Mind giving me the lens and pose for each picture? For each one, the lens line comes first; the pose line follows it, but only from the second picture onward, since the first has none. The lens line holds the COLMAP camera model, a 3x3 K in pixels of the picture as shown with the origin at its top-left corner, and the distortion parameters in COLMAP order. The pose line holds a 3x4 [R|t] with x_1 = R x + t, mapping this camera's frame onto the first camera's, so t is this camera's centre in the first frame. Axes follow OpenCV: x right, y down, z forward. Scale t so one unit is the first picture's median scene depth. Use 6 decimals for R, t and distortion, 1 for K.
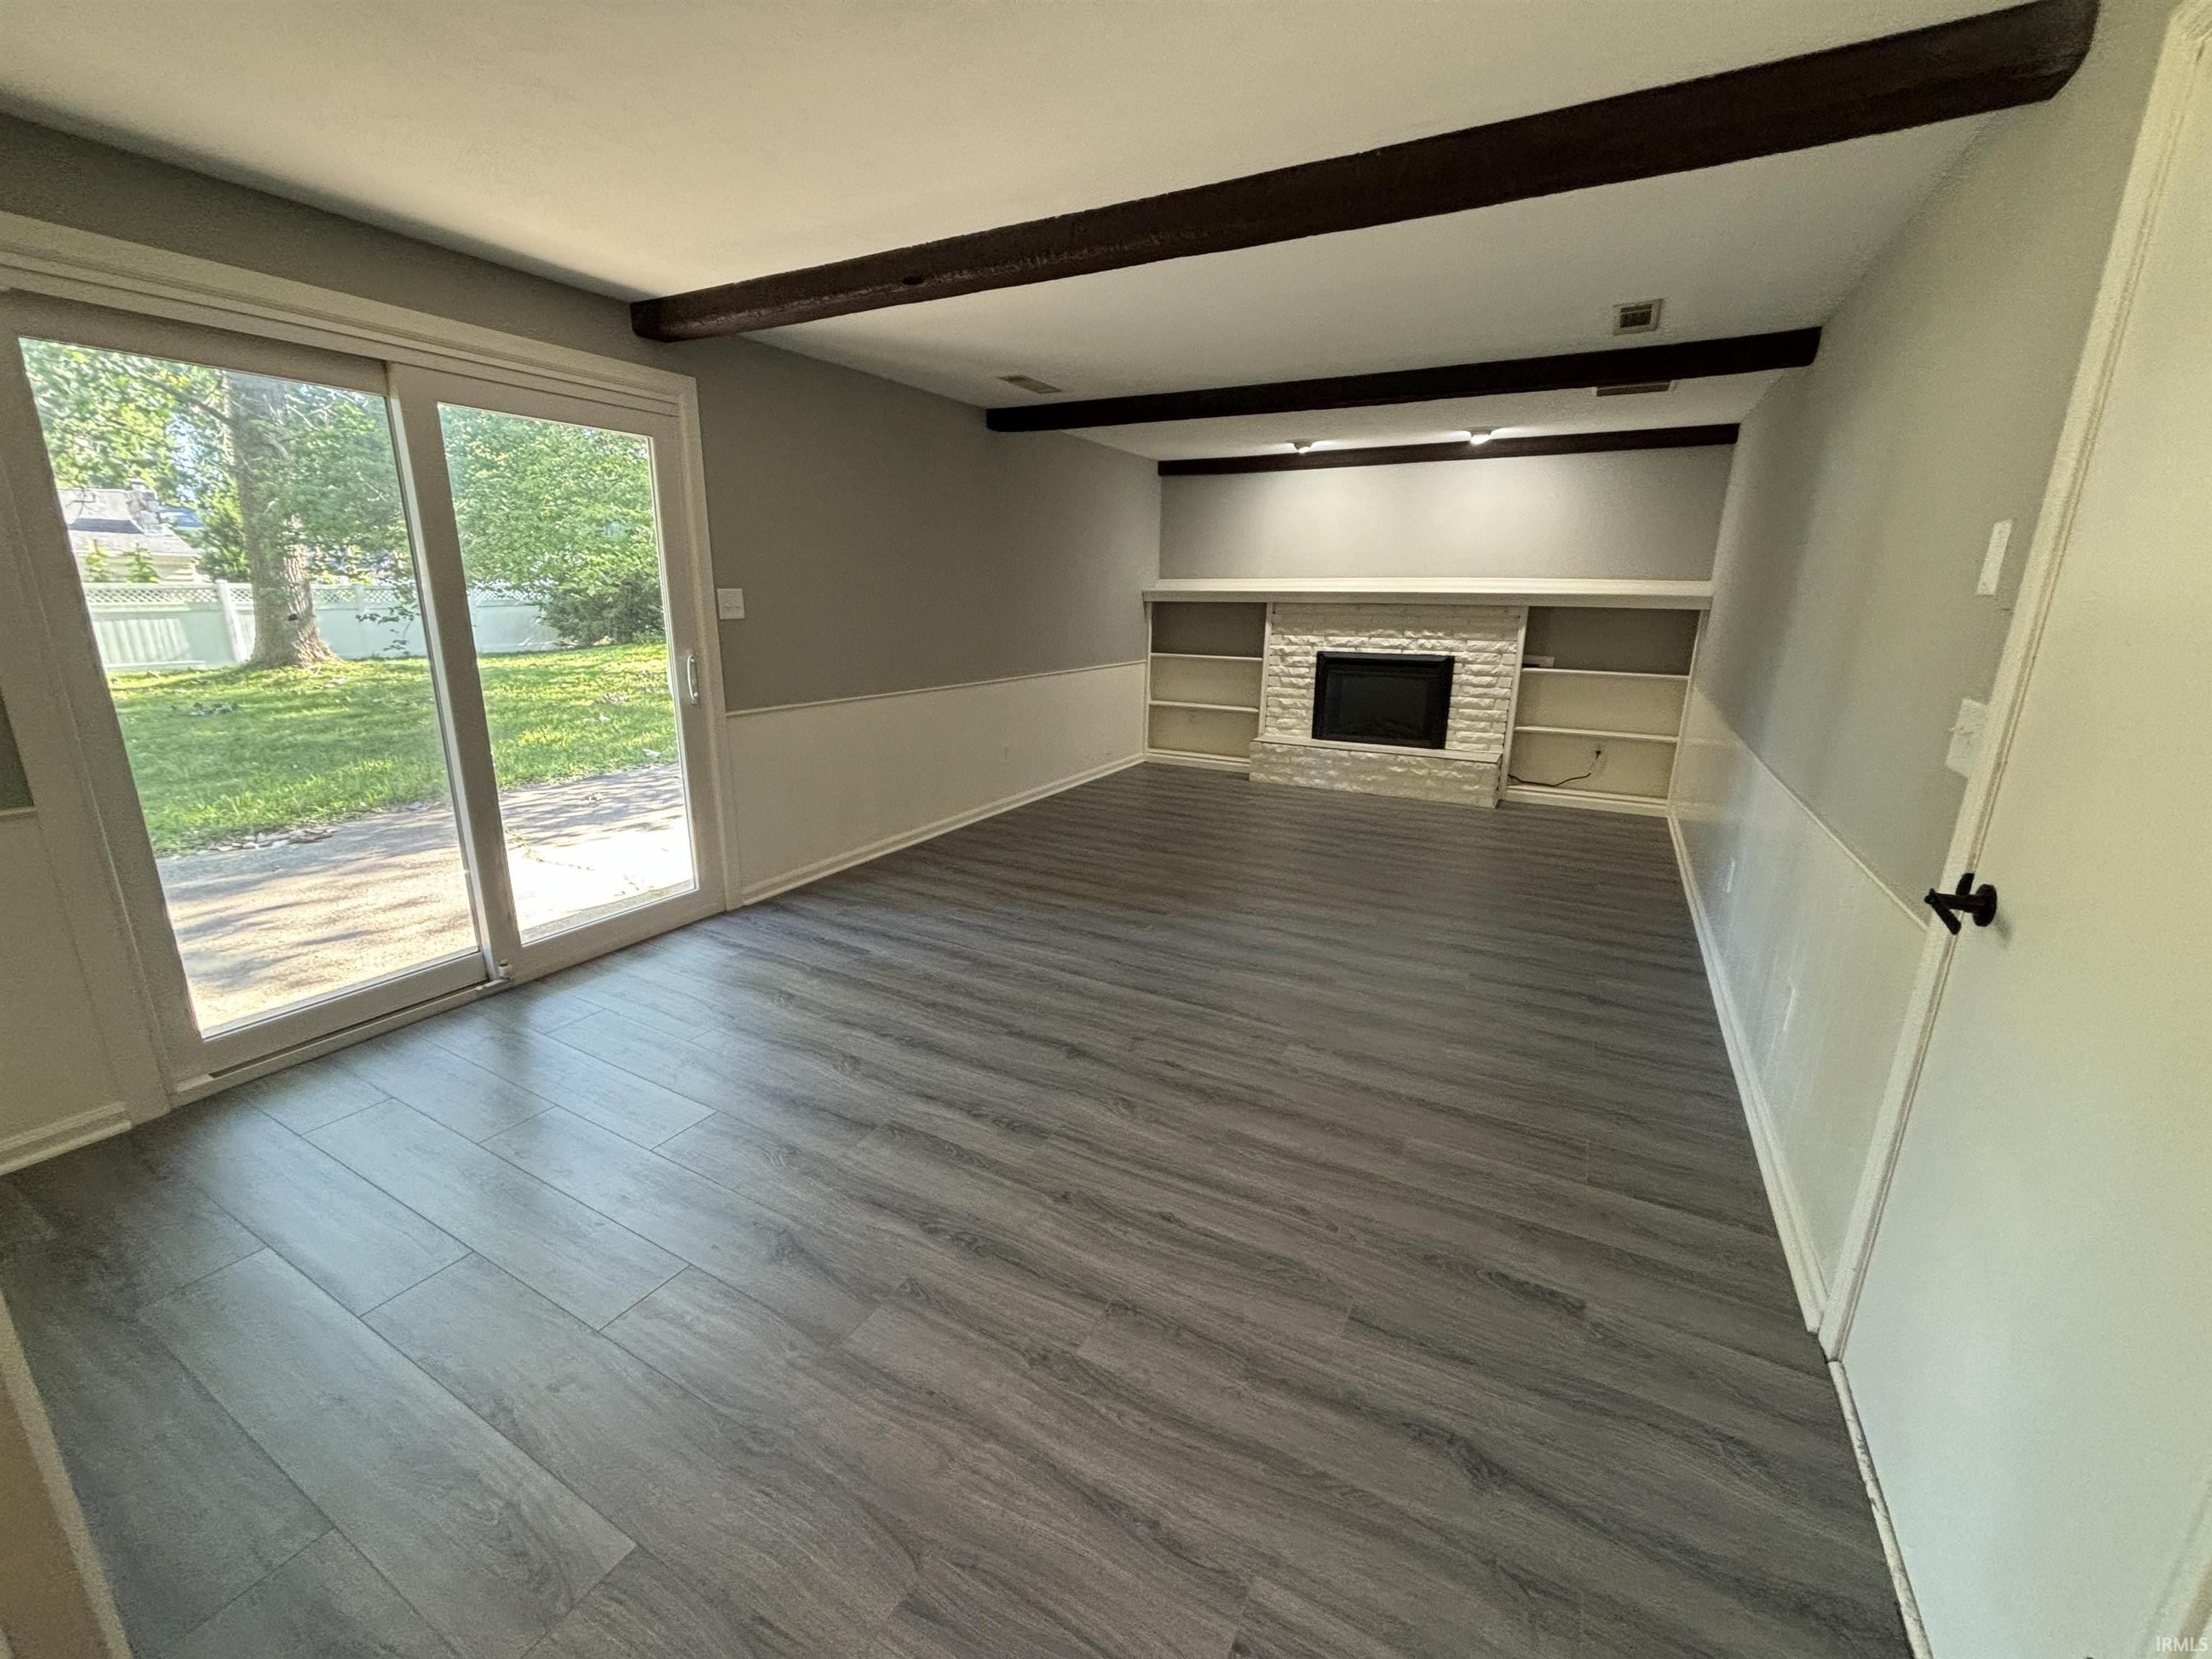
lens RADIAL K [[890.7, 0, 1078.8], [0, 890.7, 824.0], [0, 0, 1]] dist [0.008748, -0.000531]
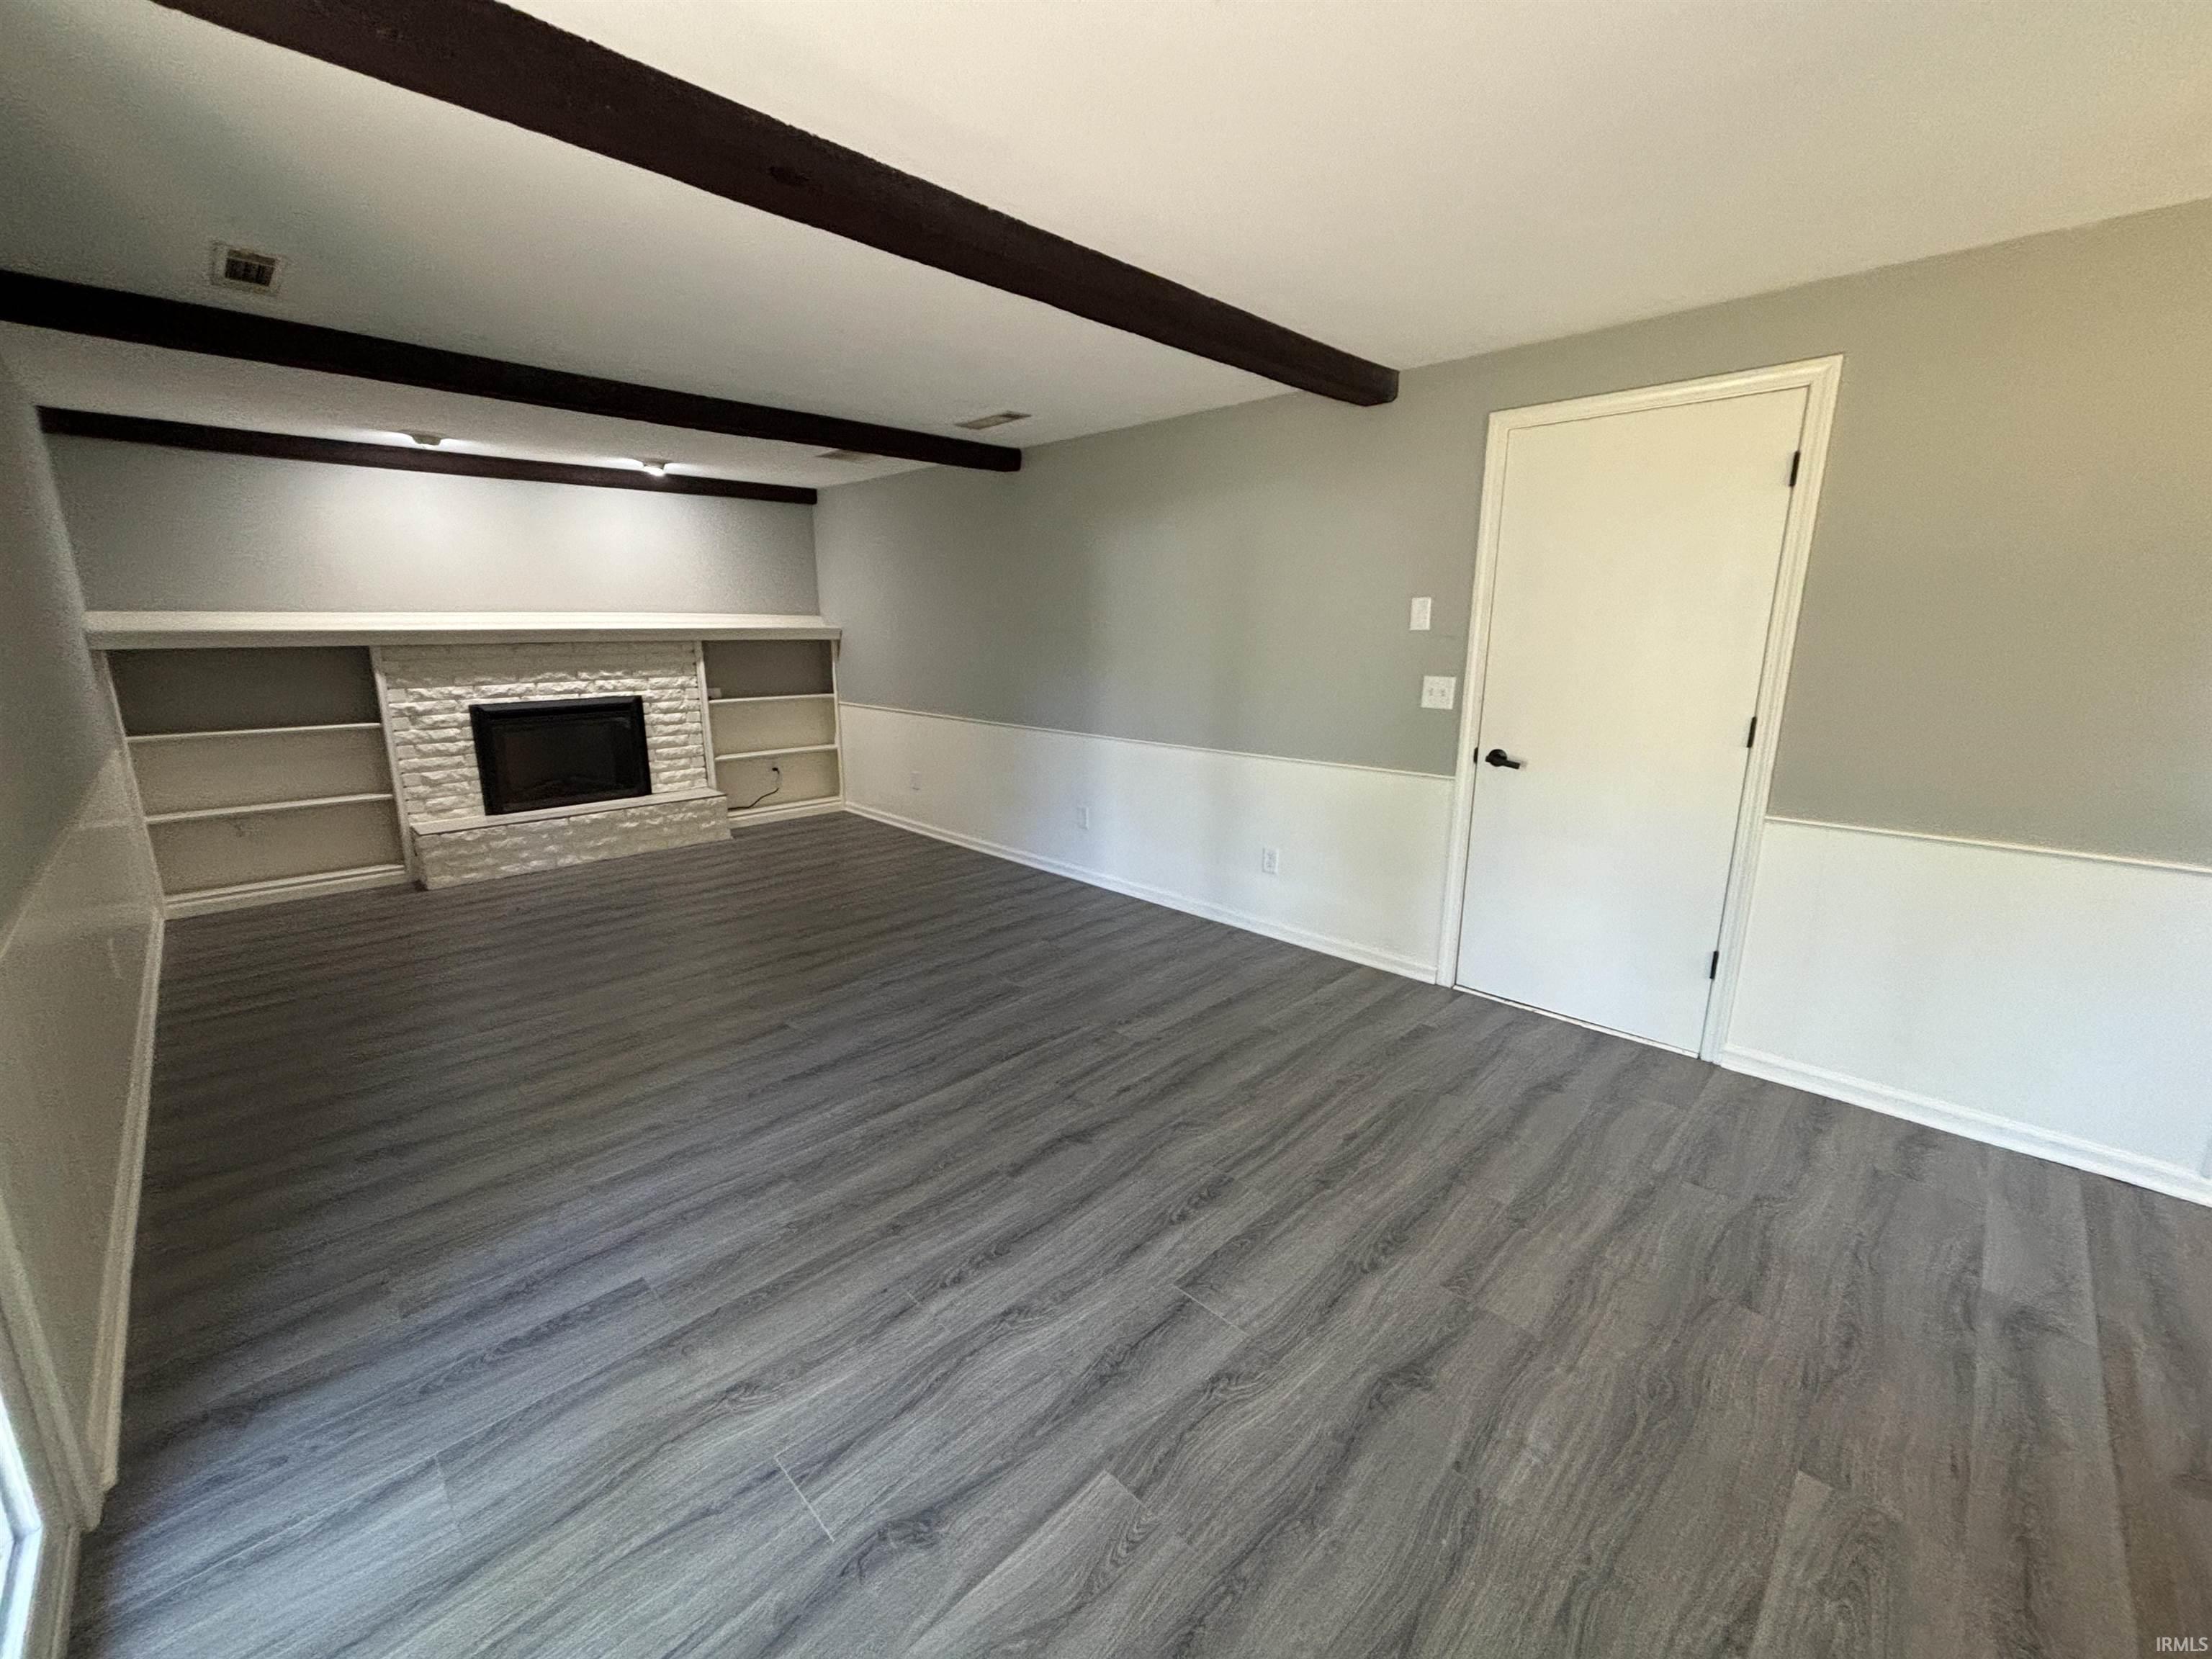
lens RADIAL K [[892.0, 0, 1089.1], [0, 892.0, 825.0], [0, 0, 1]] dist [-0.001069, 0.000739]
pose [[0.272969, -0.221842, 0.936095, -0.368984], [0.247456, 0.956499, 0.154519, -0.088620], [-0.929653, 0.189463, 0.315990, 0.300232]]
